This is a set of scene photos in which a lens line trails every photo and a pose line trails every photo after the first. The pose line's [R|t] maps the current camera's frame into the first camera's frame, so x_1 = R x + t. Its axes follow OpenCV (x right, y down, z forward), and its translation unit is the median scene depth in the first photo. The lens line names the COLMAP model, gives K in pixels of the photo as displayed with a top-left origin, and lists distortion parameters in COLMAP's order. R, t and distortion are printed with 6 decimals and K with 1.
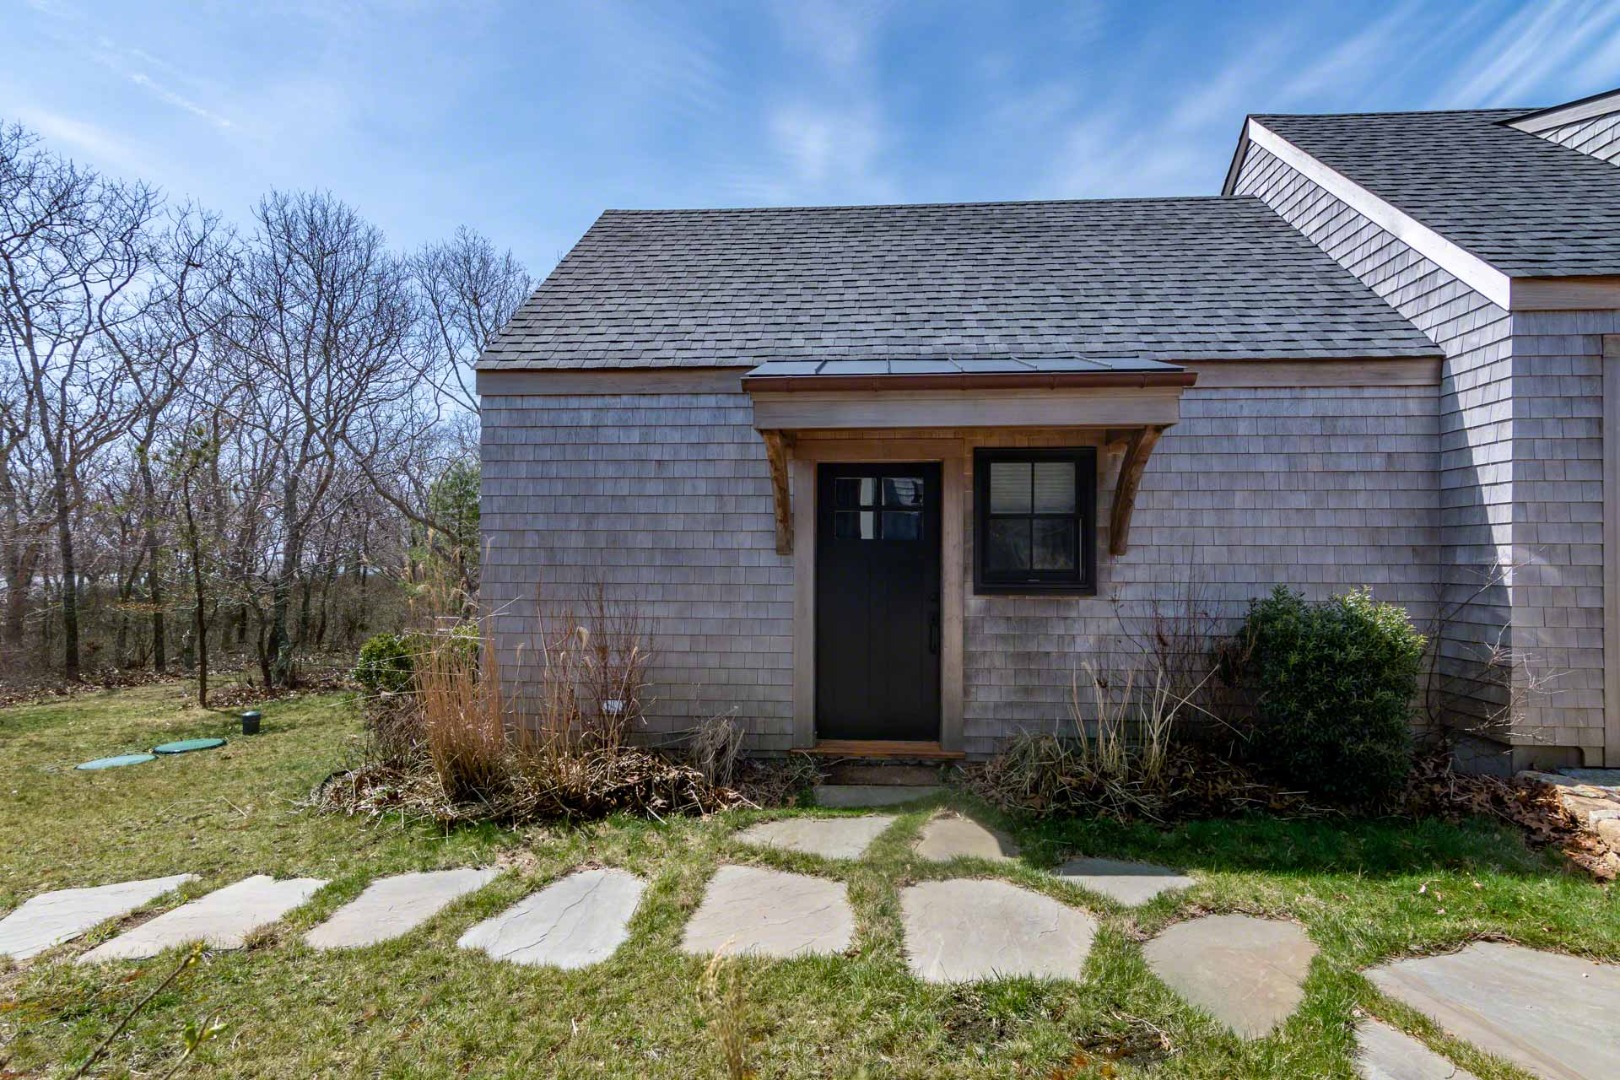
lens RADIAL K [[806.4, 0, 823.7], [0, 806.4, 553.8], [0, 0, 1]] dist [-0.006192, 0.003040]
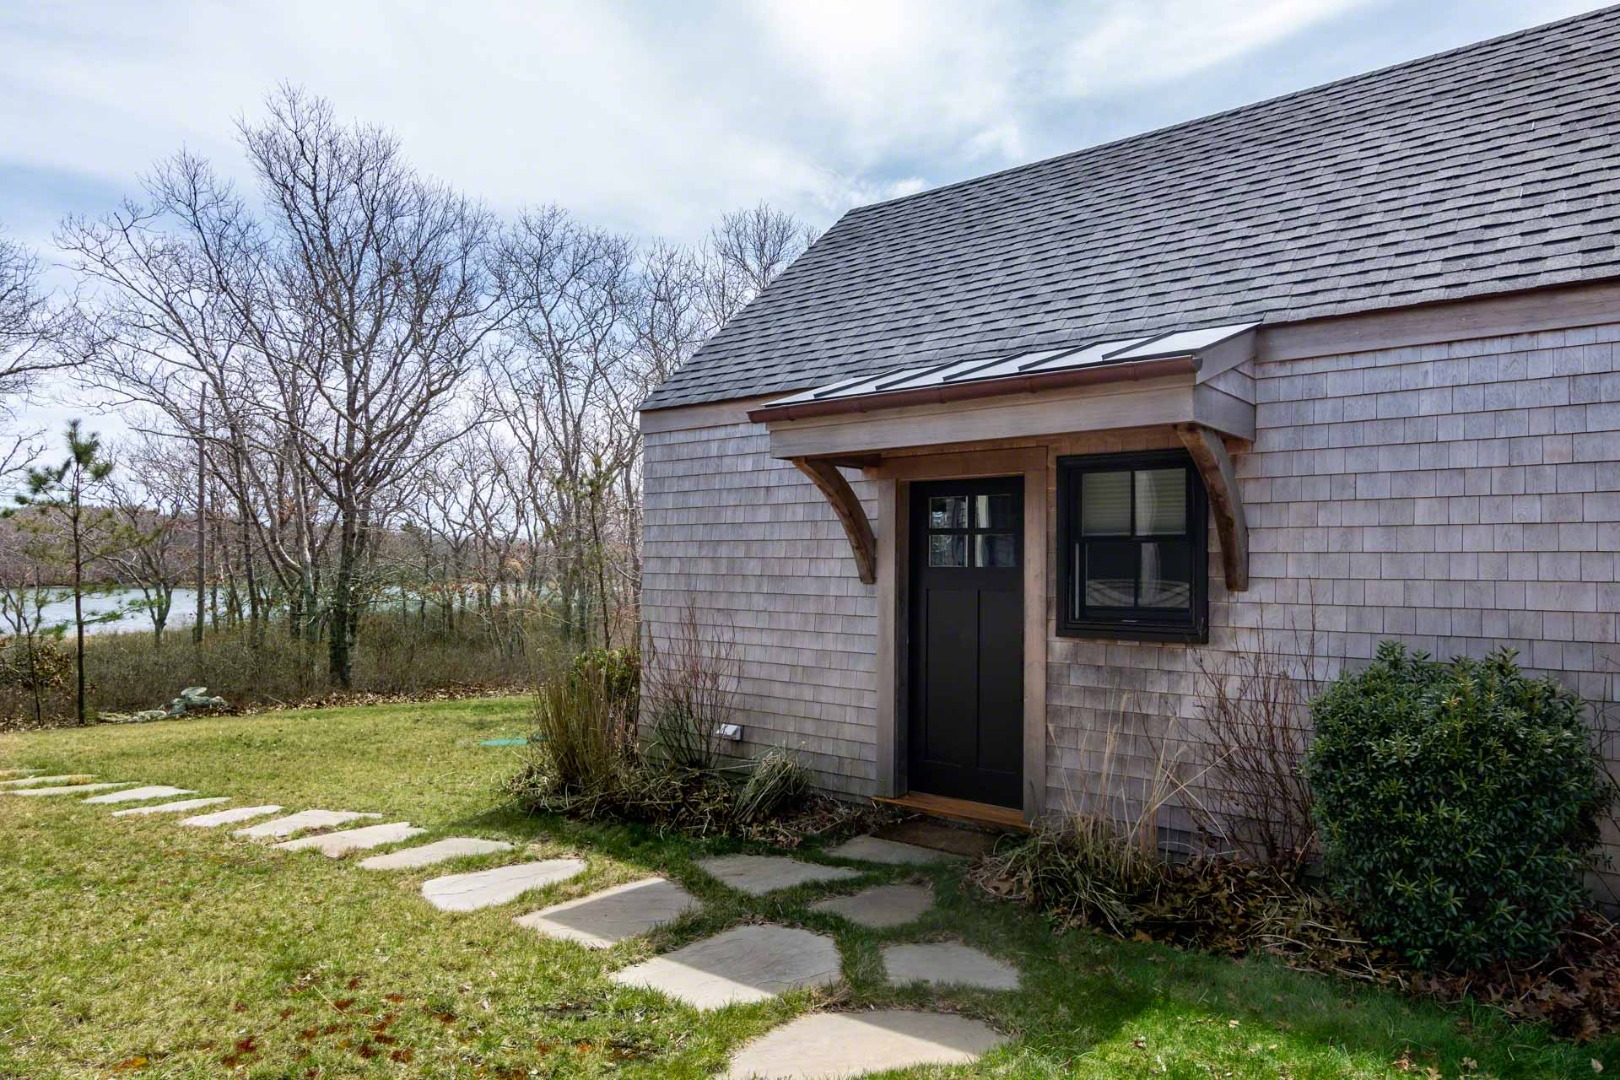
lens RADIAL K [[1040.5, 0, 793.9], [0, 1040.5, 536.8], [0, 0, 1]] dist [-0.000927, 0.000746]
pose [[0.802699, -0.013435, -0.596233, 0.603453], [-0.003986, 0.999603, -0.027890, -0.019414], [0.596371, 0.024764, 0.802327, -0.008014]]
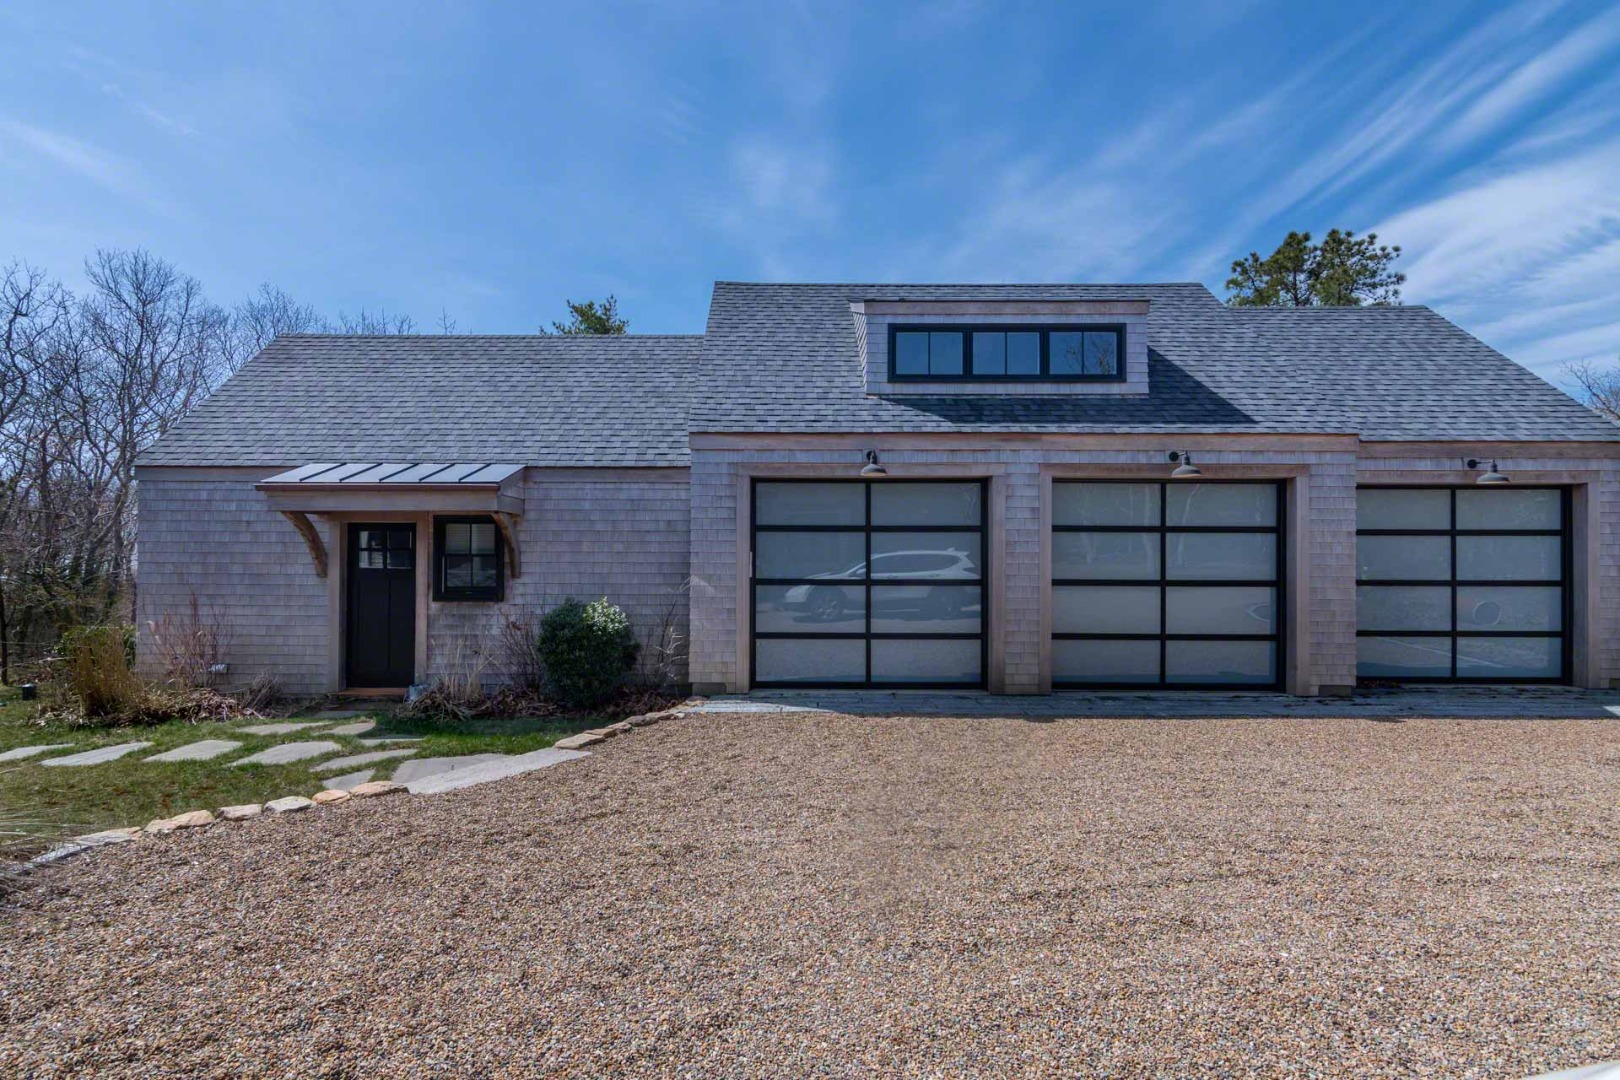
lens RADIAL K [[806.4, 0, 786.7], [0, 806.4, 549.1], [0, 0, 1]] dist [-0.006192, 0.003040]
pose [[0.998083, 0.002423, 0.061841, 0.831297], [-0.002089, 0.999983, -0.005464, -0.052525], [-0.061854, 0.005324, 0.998071, -0.754707]]
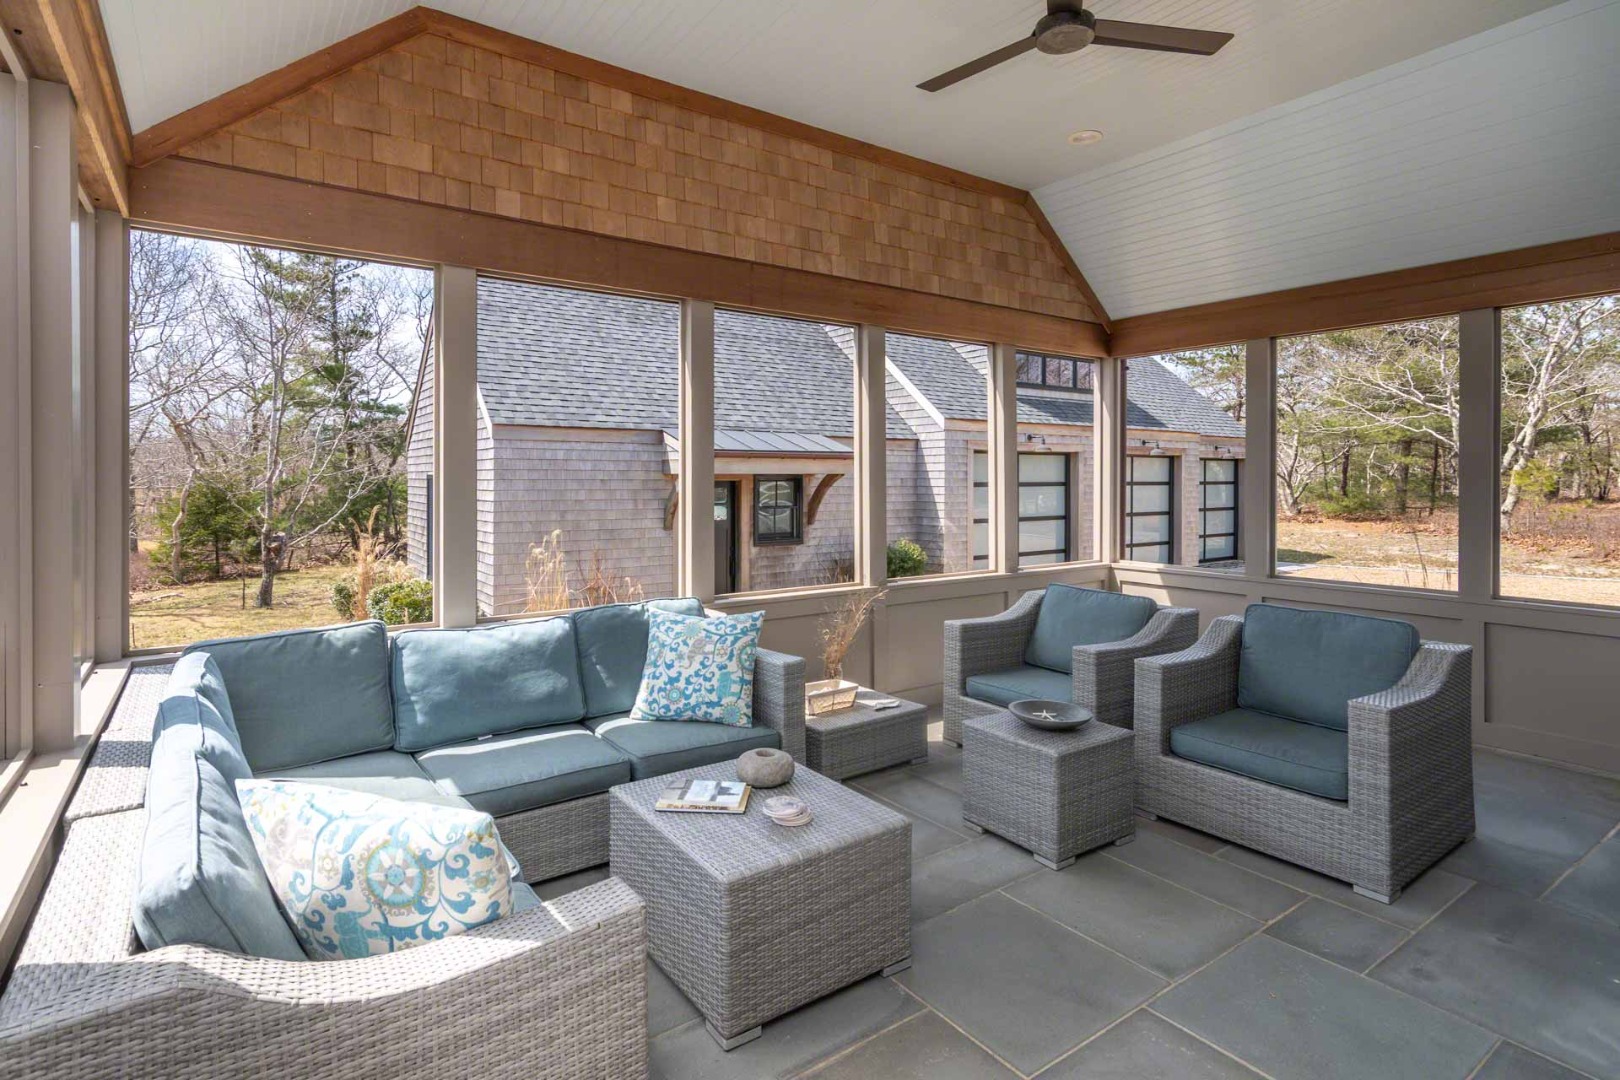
lens RADIAL K [[806.4, 0, 801.7], [0, 806.4, 481.4], [0, 0, 1]] dist [-0.006192, 0.003040]
pose [[0.789473, -0.002185, 0.613781, -0.971755], [0.001822, 0.999998, 0.001216, -0.117030], [-0.613782, 0.000158, 0.789475, -0.684170]]
